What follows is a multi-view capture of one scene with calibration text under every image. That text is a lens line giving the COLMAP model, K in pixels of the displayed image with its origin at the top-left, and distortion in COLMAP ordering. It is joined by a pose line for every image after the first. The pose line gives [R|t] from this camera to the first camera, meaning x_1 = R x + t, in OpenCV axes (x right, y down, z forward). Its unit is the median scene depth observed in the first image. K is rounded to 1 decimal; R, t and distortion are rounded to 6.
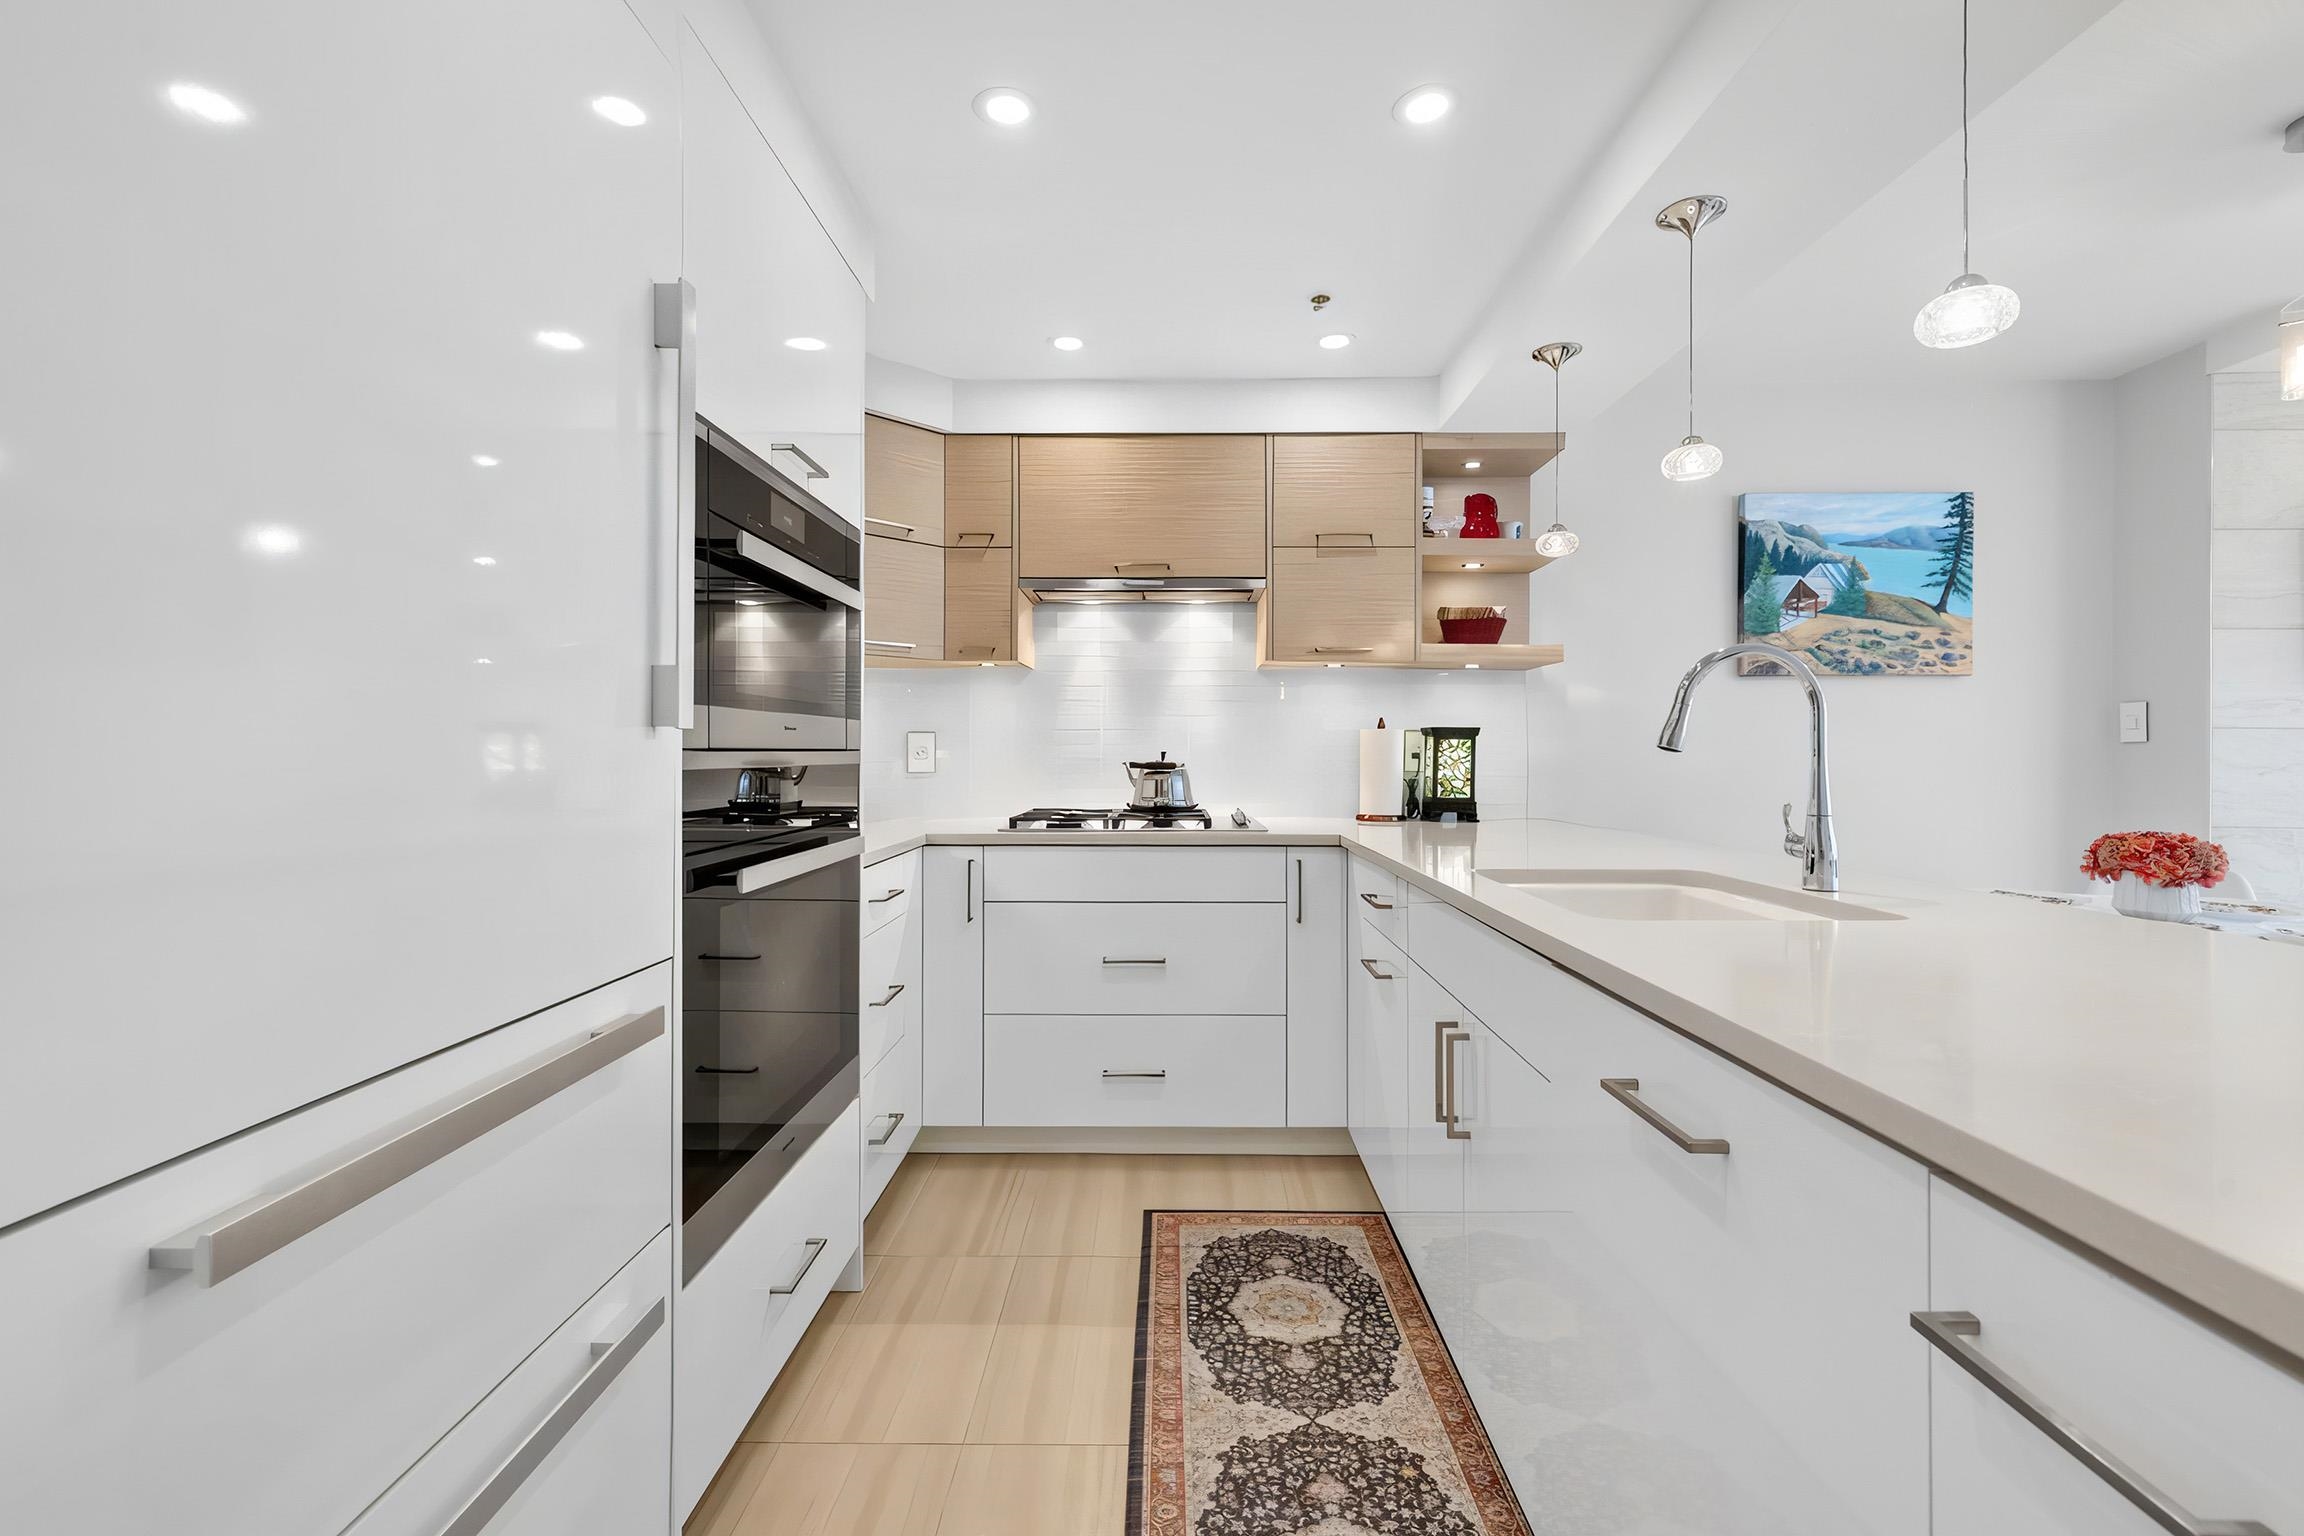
lens RADIAL K [[973.5, 0, 1162.3], [0, 973.5, 752.0], [0, 0, 1]] dist [0.001342, -0.000395]
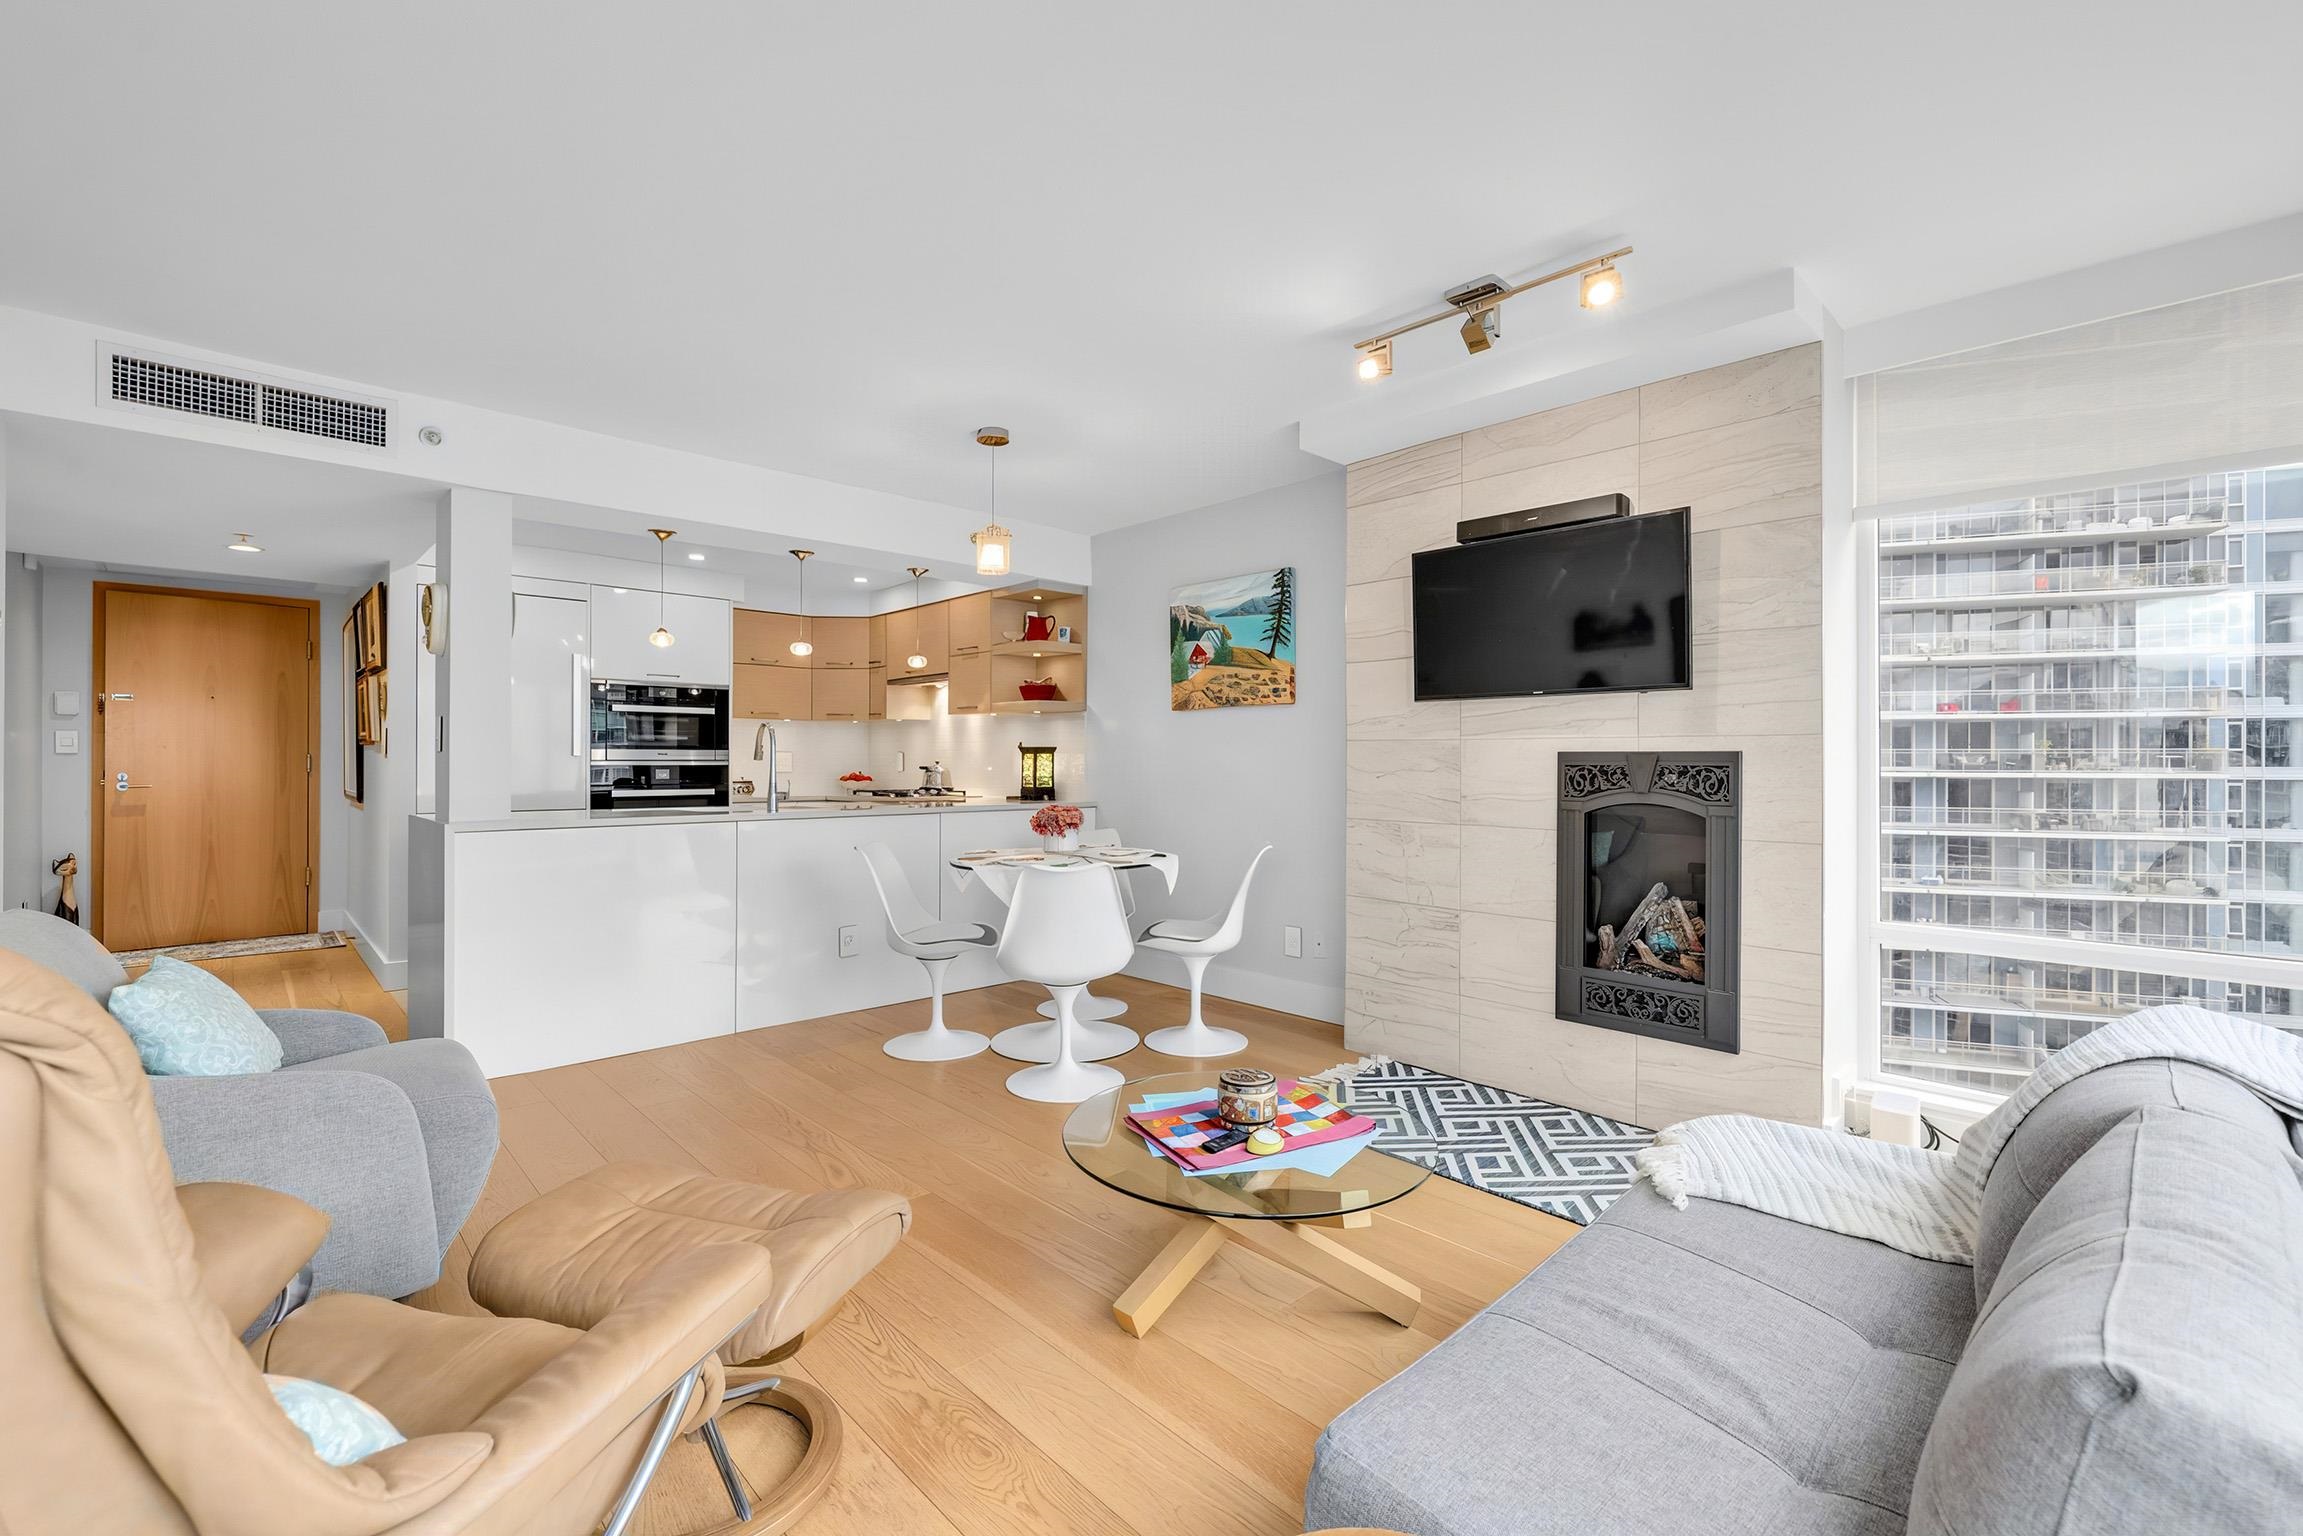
lens RADIAL K [[970.4, 0, 1151.5], [0, 970.4, 768.0], [0, 0, 1]] dist [-0.001768, -0.000212]
pose [[0.696203, 0.003242, -0.717838, 1.735653], [-0.000741, 0.999993, 0.003798, 0.006086], [0.717845, -0.002112, 0.696200, -0.074144]]
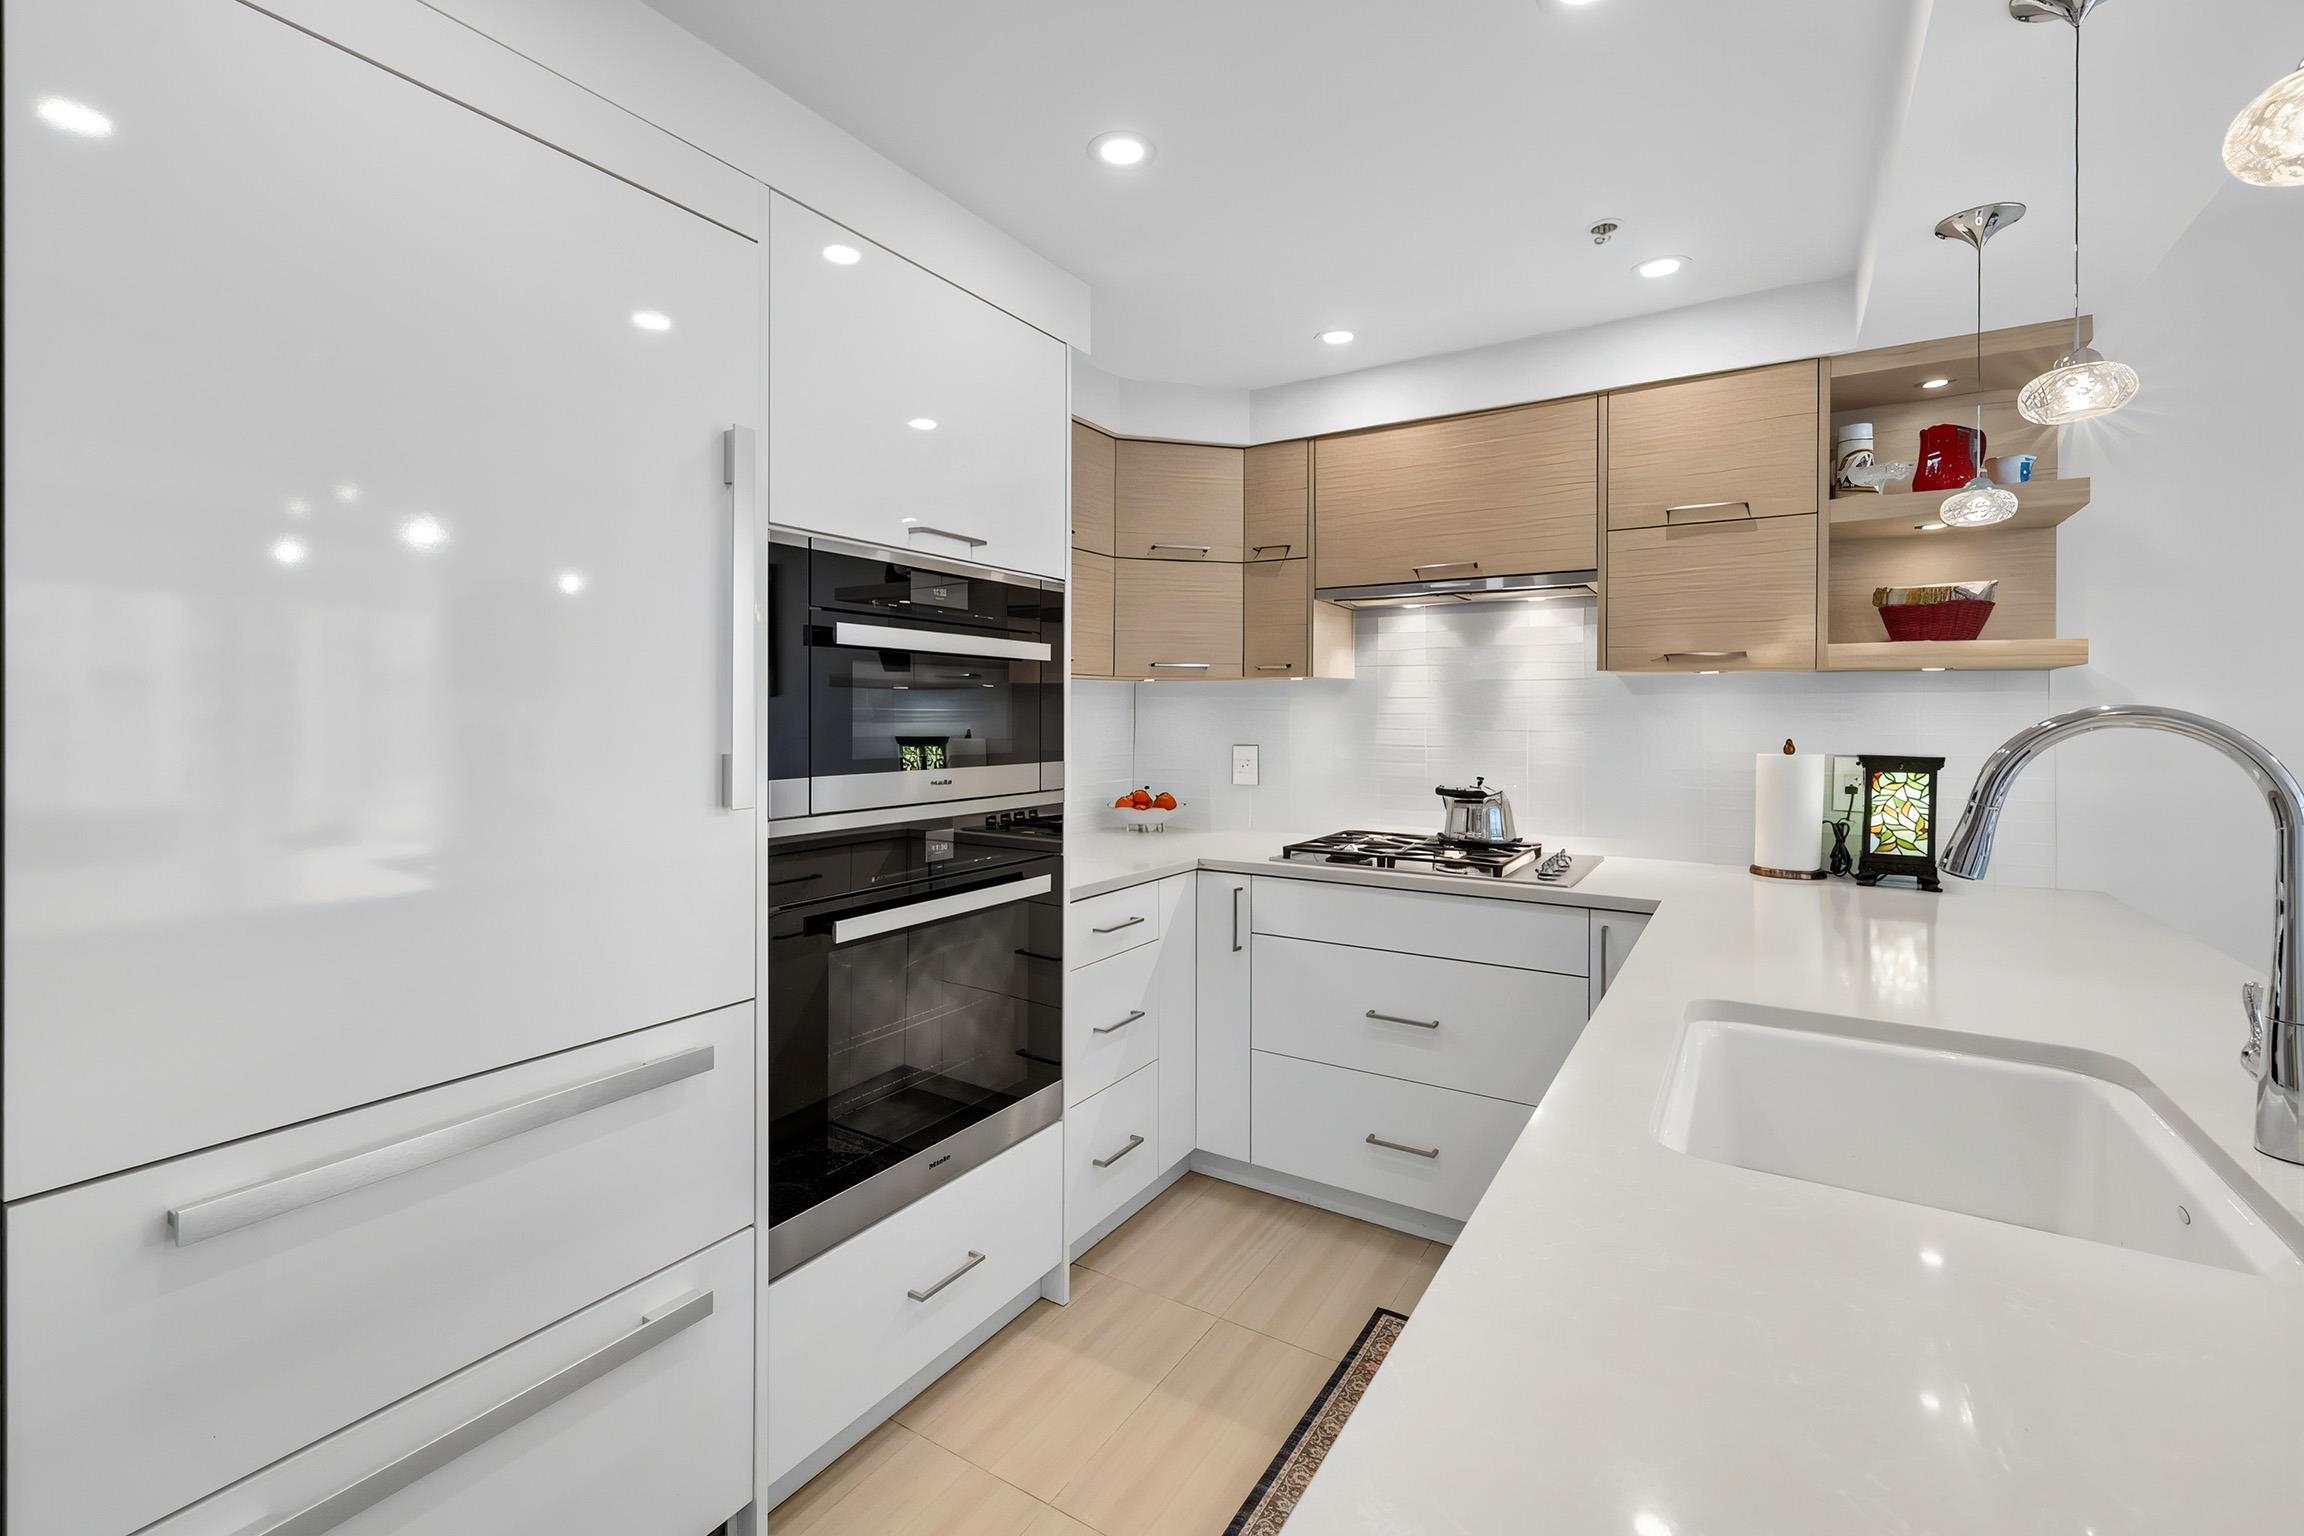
lens RADIAL K [[983.4, 0, 1158.3], [0, 983.4, 720.5], [0, 0, 1]] dist [0.000594, 0.000018]
pose [[0.852103, 0.005902, -0.523340, 0.215592], [-0.003796, 0.999980, 0.005096, -0.053600], [0.523360, -0.002356, 0.852109, 0.101888]]
